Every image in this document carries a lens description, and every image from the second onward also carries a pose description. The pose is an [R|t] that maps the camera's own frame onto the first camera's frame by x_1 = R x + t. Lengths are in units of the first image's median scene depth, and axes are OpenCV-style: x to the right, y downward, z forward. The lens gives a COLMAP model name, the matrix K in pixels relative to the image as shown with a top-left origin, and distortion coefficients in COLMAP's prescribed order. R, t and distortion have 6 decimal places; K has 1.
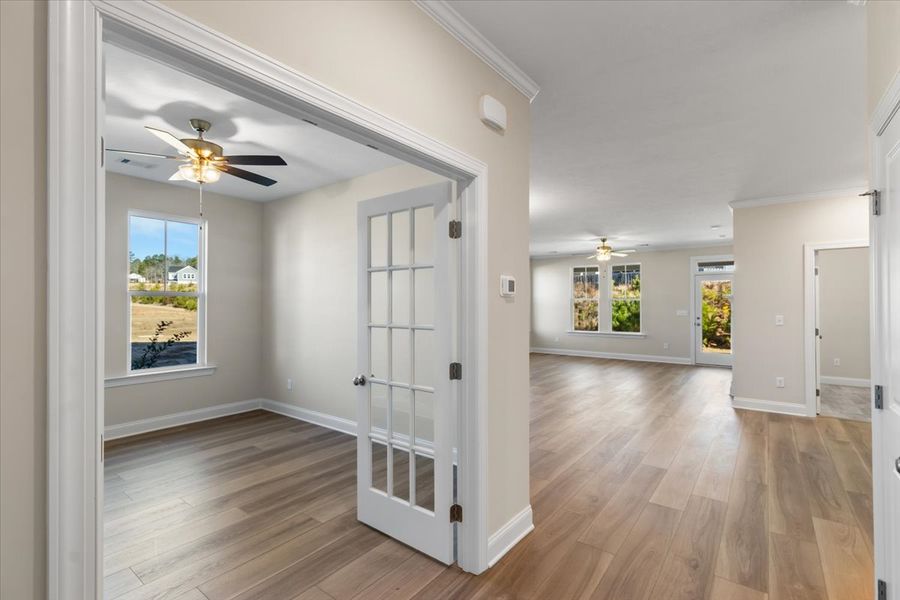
lens RADIAL K [[420.4, 0, 447.7], [0, 420.4, 299.1], [0, 0, 1]] dist [0.015085, 0.000797]
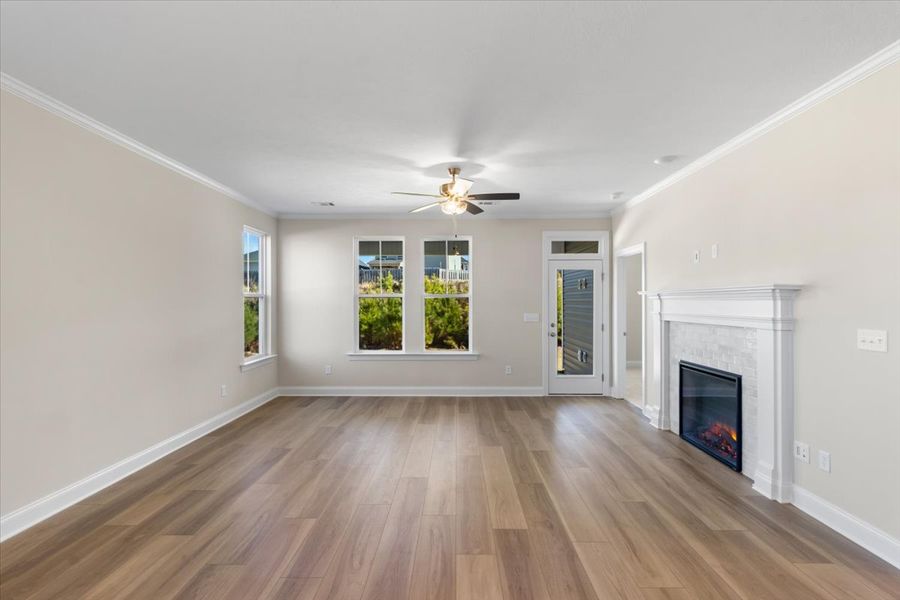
lens RADIAL K [[420.4, 0, 452.5], [0, 420.4, 301.3], [0, 0, 1]] dist [0.015085, 0.000797]
pose [[0.798614, 0.000847, 0.601843, 0.040471], [-0.003983, 0.999985, 0.003877, 0.003182], [-0.601831, -0.005494, 0.798605, 0.321156]]
